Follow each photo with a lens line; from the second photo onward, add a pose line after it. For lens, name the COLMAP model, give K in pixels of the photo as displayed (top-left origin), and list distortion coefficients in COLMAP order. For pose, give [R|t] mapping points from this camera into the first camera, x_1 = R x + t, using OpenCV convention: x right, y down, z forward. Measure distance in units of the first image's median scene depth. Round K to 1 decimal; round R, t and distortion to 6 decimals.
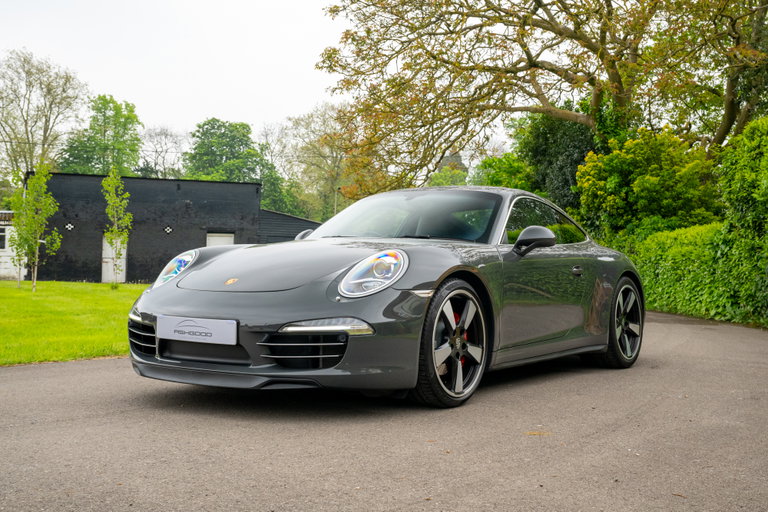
lens RADIAL K [[892.4, 0, 379.6], [0, 892.4, 227.9], [0, 0, 1]] dist [0.038979, 0.000000]
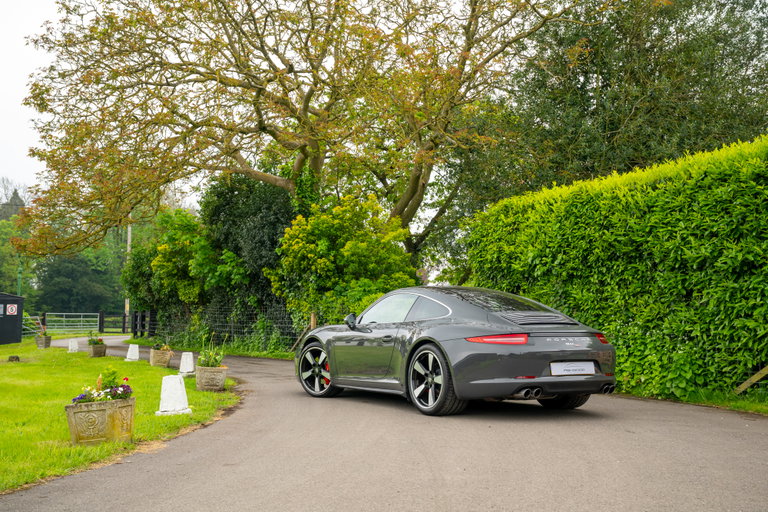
lens RADIAL K [[870.8, 0, 387.8], [0, 870.8, 259.5], [0, 0, 1]] dist [0.076338, 0.000000]
pose [[0.879462, 0.025784, 0.475270, -0.157227], [-0.013425, 0.999478, -0.029381, -0.005986], [-0.475780, 0.019459, 0.879349, 0.066496]]
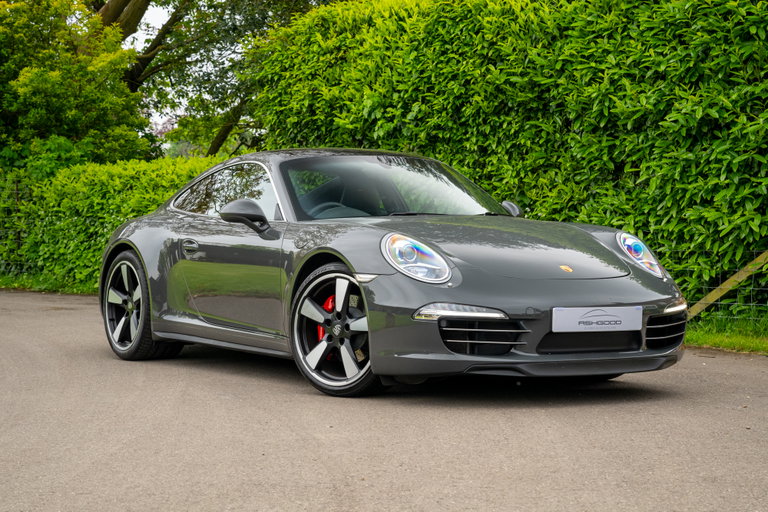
lens RADIAL K [[1605.6, 0, 378.2], [0, 1605.6, 239.1], [0, 0, 1]] dist [0.411684, 0.000000]
pose [[0.765768, -0.022589, 0.642720, -0.221761], [-0.017441, 0.998286, 0.055866, -0.009585], [-0.642880, -0.053990, 0.764061, 0.024466]]
